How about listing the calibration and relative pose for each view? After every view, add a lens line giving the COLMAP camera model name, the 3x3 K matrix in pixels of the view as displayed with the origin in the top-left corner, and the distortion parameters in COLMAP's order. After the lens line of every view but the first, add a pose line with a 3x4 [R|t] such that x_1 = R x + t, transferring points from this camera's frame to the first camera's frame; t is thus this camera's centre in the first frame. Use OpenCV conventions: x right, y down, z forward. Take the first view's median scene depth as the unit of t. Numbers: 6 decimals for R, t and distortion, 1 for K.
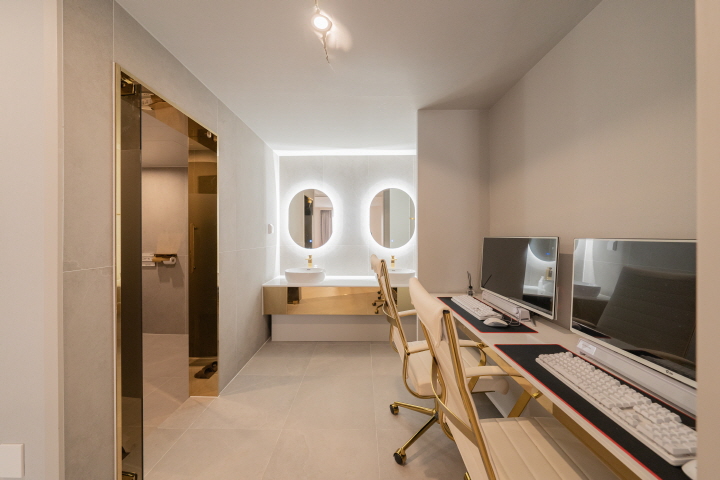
lens RADIAL K [[245.6, 0, 360.6], [0, 245.6, 236.1], [0, 0, 1]] dist [-0.000457, 0.000083]
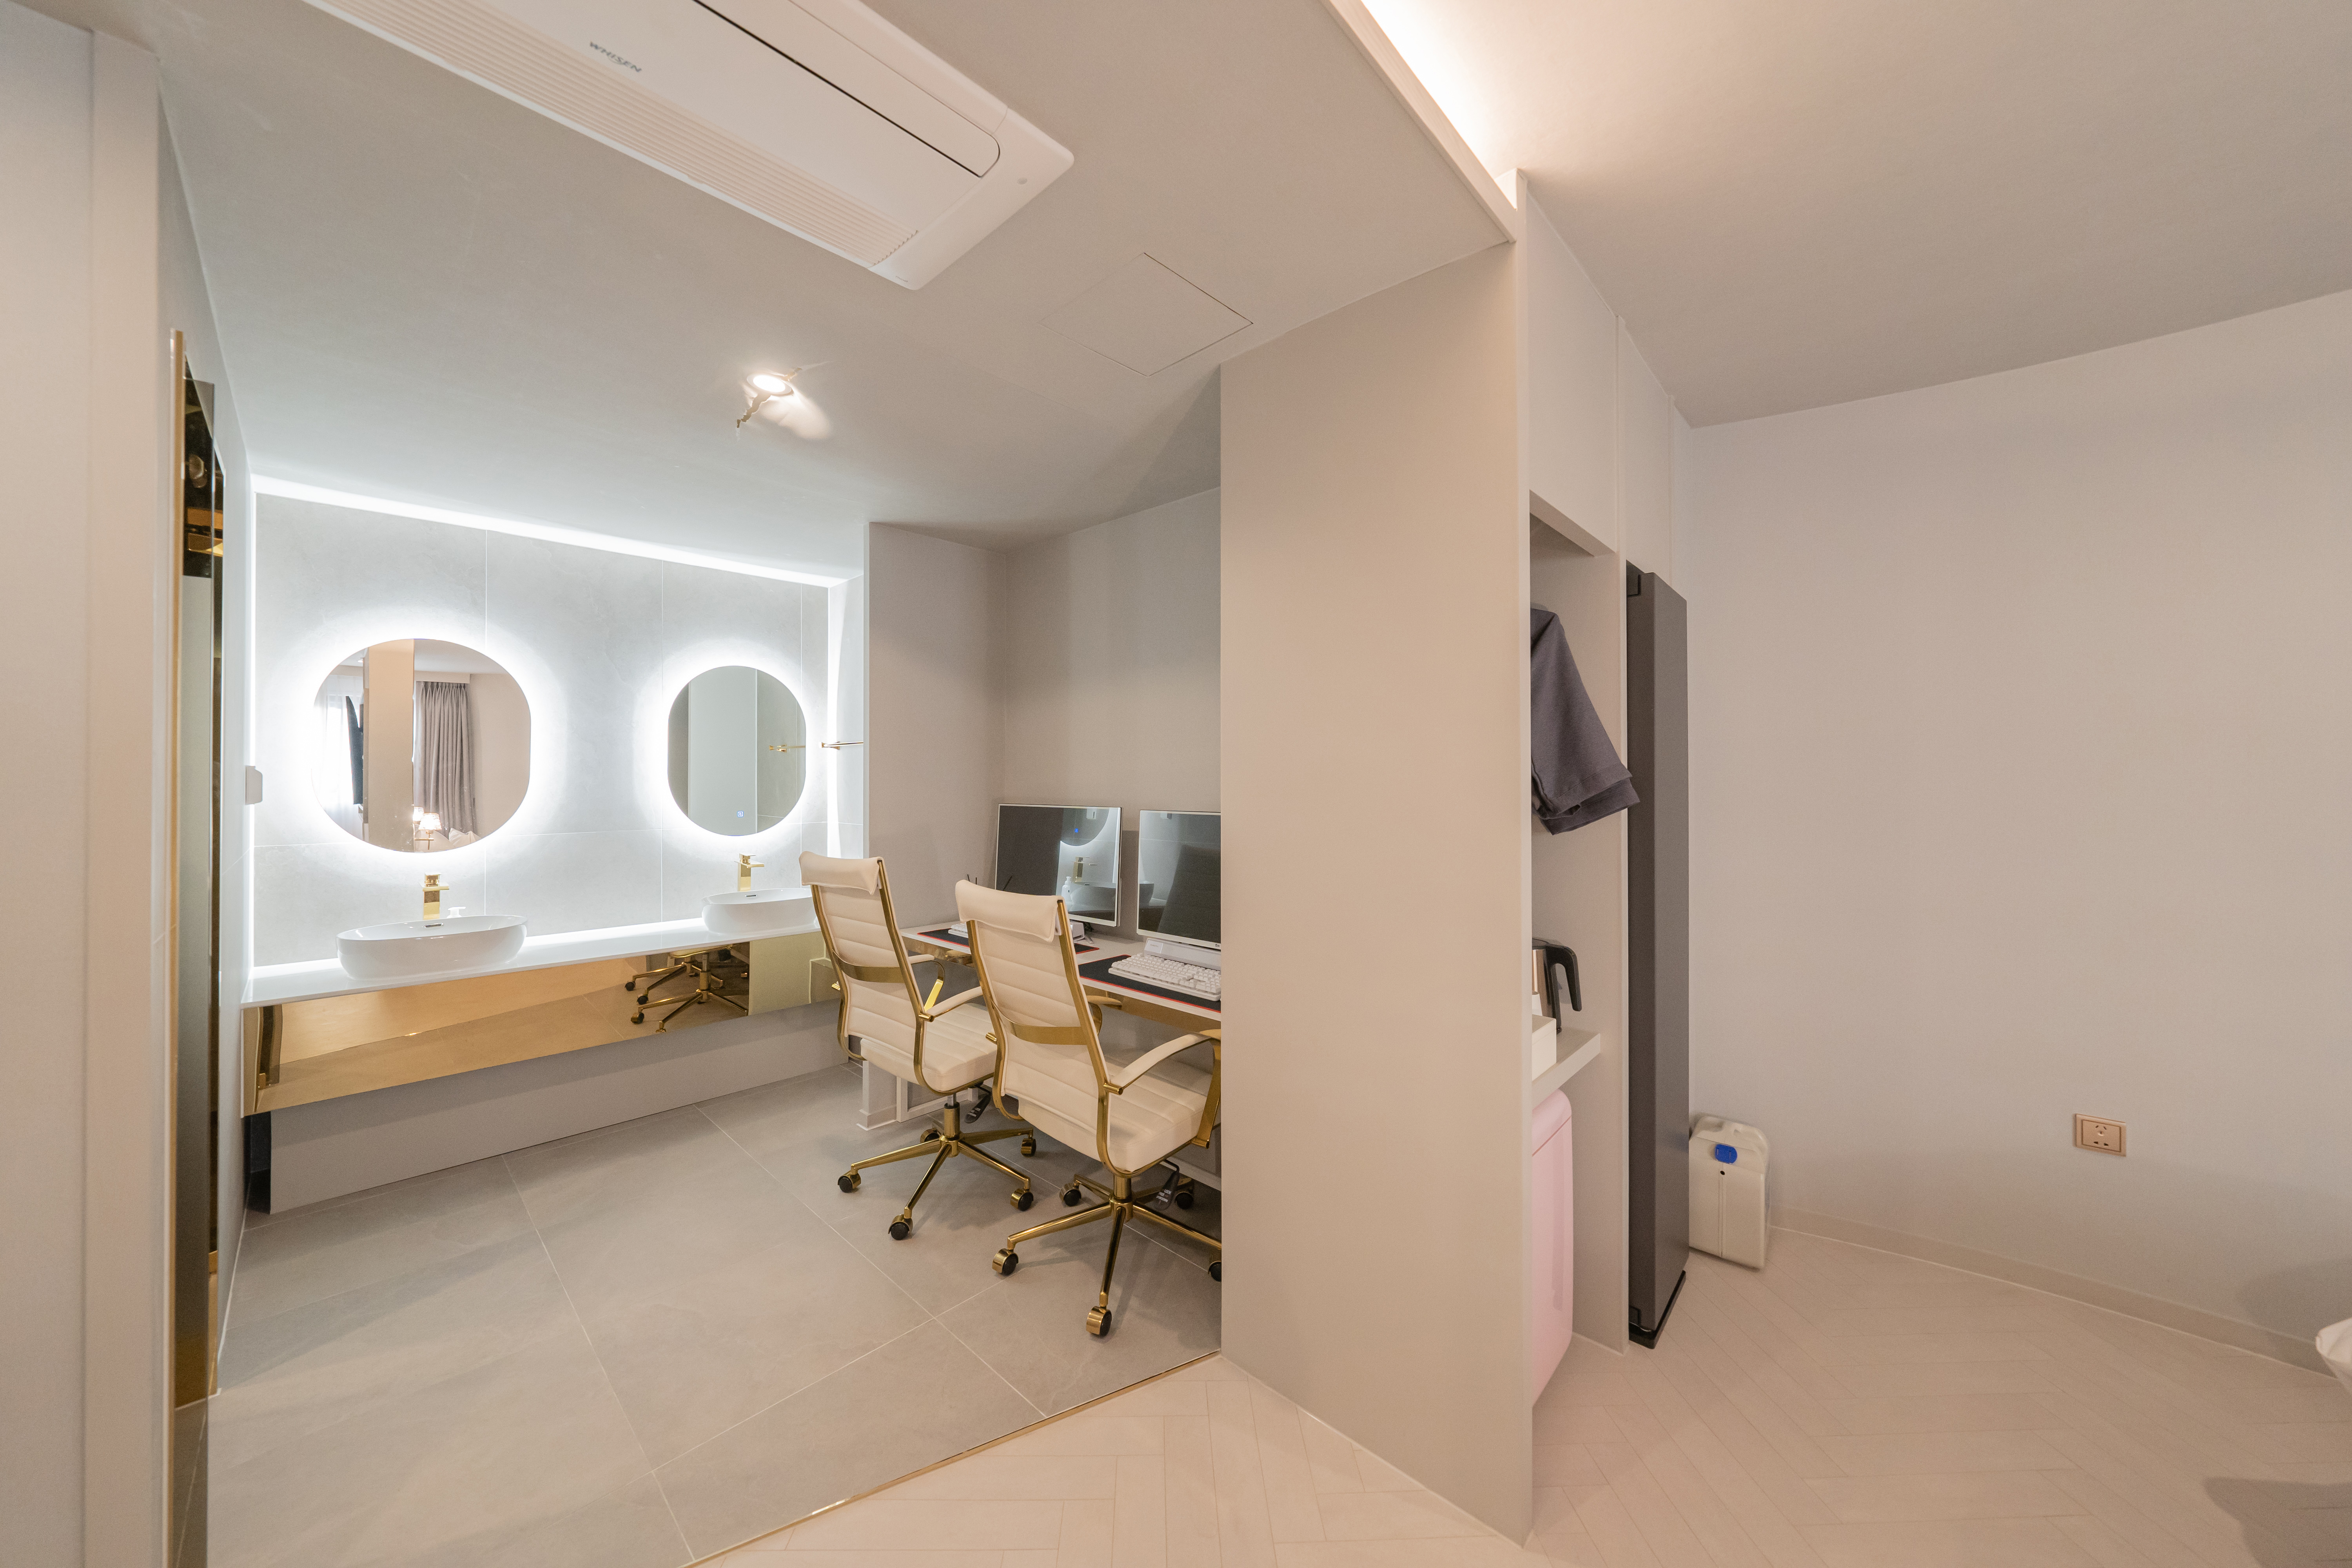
lens RADIAL K [[802.2, 0, 1177.9], [0, 802.2, 771.2], [0, 0, 1]] dist [-0.000457, 0.000083]
pose [[0.681745, 0.005673, 0.731568, -0.721925], [0.005293, 0.999906, -0.012687, -0.061617], [-0.731571, 0.012522, 0.681651, -0.644679]]
